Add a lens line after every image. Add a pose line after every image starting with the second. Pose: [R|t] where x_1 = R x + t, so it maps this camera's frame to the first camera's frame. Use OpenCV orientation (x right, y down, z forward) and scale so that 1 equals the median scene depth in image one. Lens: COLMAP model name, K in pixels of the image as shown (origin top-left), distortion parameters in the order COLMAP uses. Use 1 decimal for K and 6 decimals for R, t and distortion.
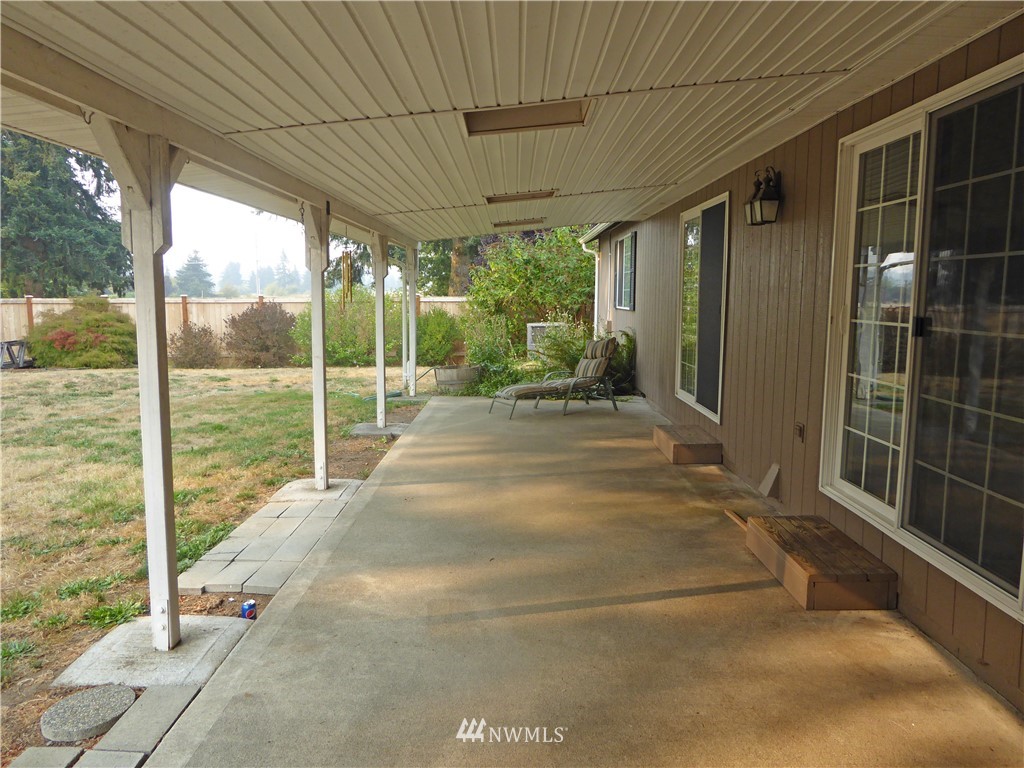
lens RADIAL K [[735.7, 0, 512.0], [0, 735.7, 384.0], [0, 0, 1]] dist [-0.009091, -0.003322]
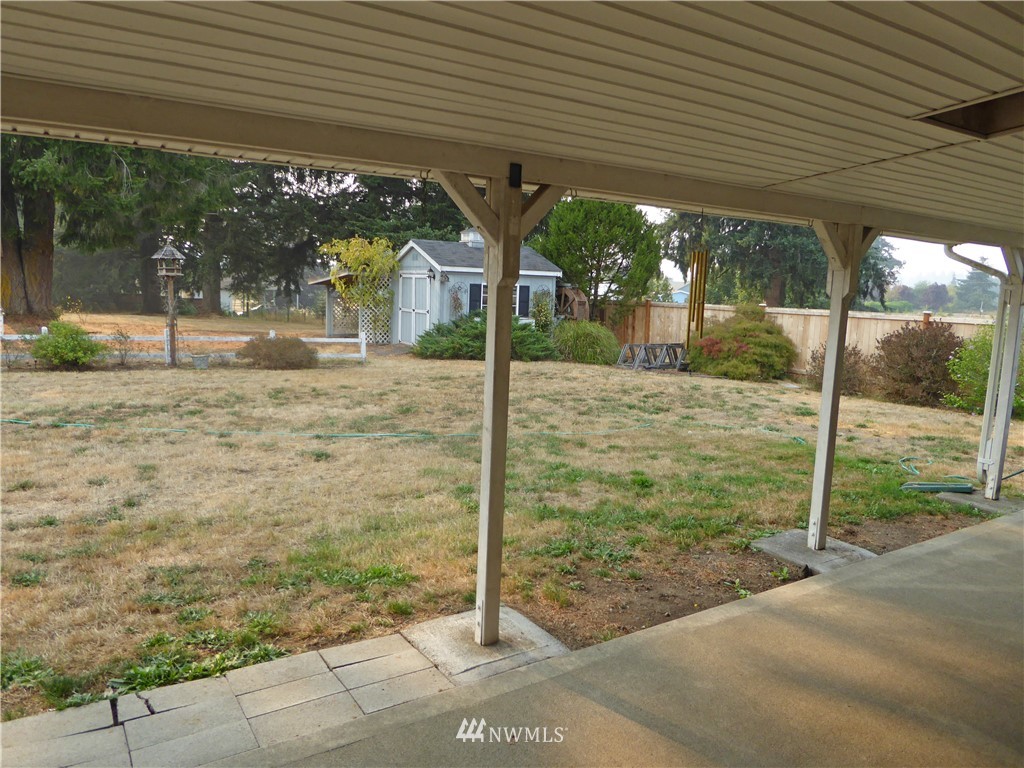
lens RADIAL K [[735.7, 0, 512.0], [0, 735.7, 384.0], [0, 0, 1]] dist [-0.009091, -0.003322]
pose [[0.554100, 0.126988, -0.822707, 0.071846], [-0.135441, 0.988880, 0.061417, -0.034052], [0.821358, 0.077397, 0.565138, 0.205268]]
